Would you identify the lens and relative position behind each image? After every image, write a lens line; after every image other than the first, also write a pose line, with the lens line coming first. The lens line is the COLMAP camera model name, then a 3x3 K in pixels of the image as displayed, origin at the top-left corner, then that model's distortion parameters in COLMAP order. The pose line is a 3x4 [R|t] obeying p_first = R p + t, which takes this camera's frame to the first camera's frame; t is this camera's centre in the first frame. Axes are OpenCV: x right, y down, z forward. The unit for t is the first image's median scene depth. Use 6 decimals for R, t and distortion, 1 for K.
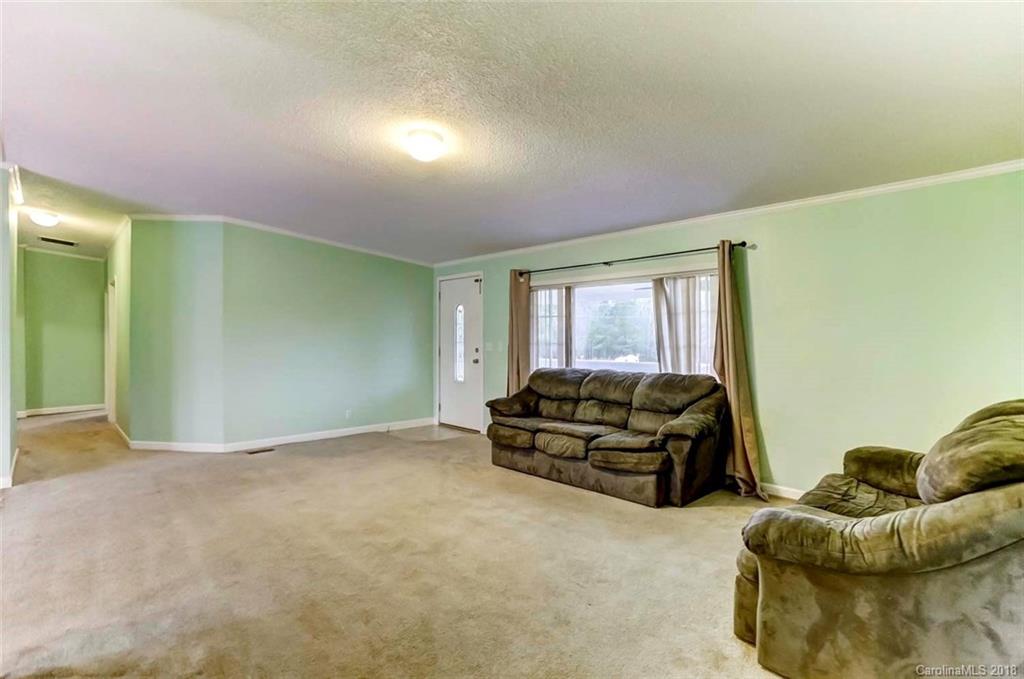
lens RADIAL K [[504.4, 0, 517.7], [0, 504.4, 337.2], [0, 0, 1]] dist [-0.054458, 0.034668]
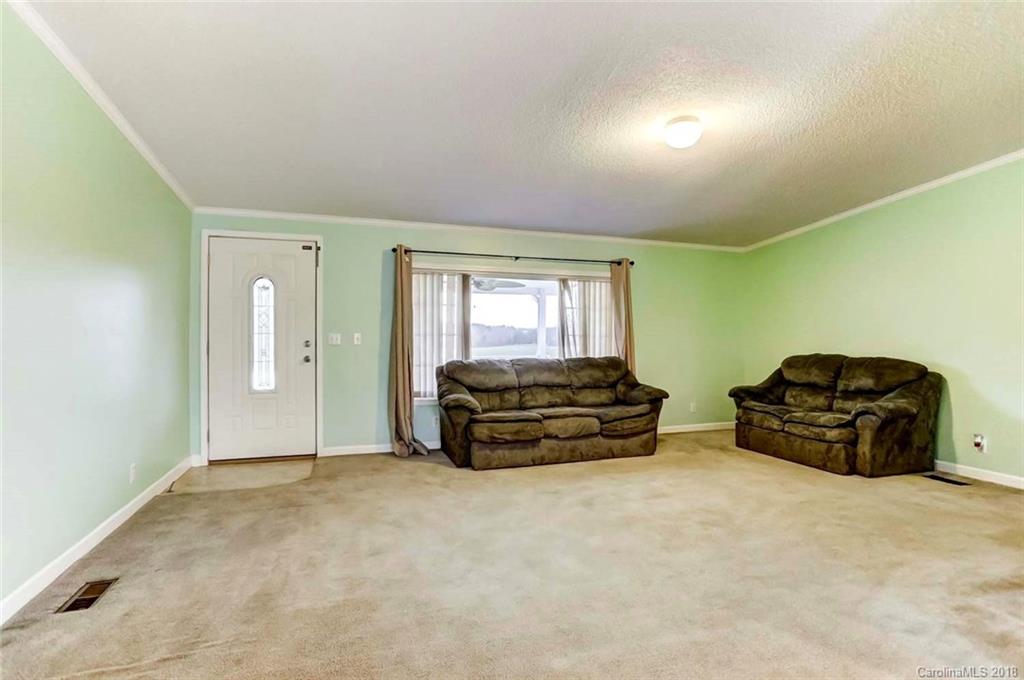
lens RADIAL K [[504.4, 0, 517.7], [0, 504.4, 337.7], [0, 0, 1]] dist [-0.054458, 0.034668]
pose [[0.417175, -0.005155, 0.908811, -0.854887], [-0.003844, 0.999965, 0.007437, 0.014637], [-0.908818, -0.006596, 0.417141, 0.600323]]
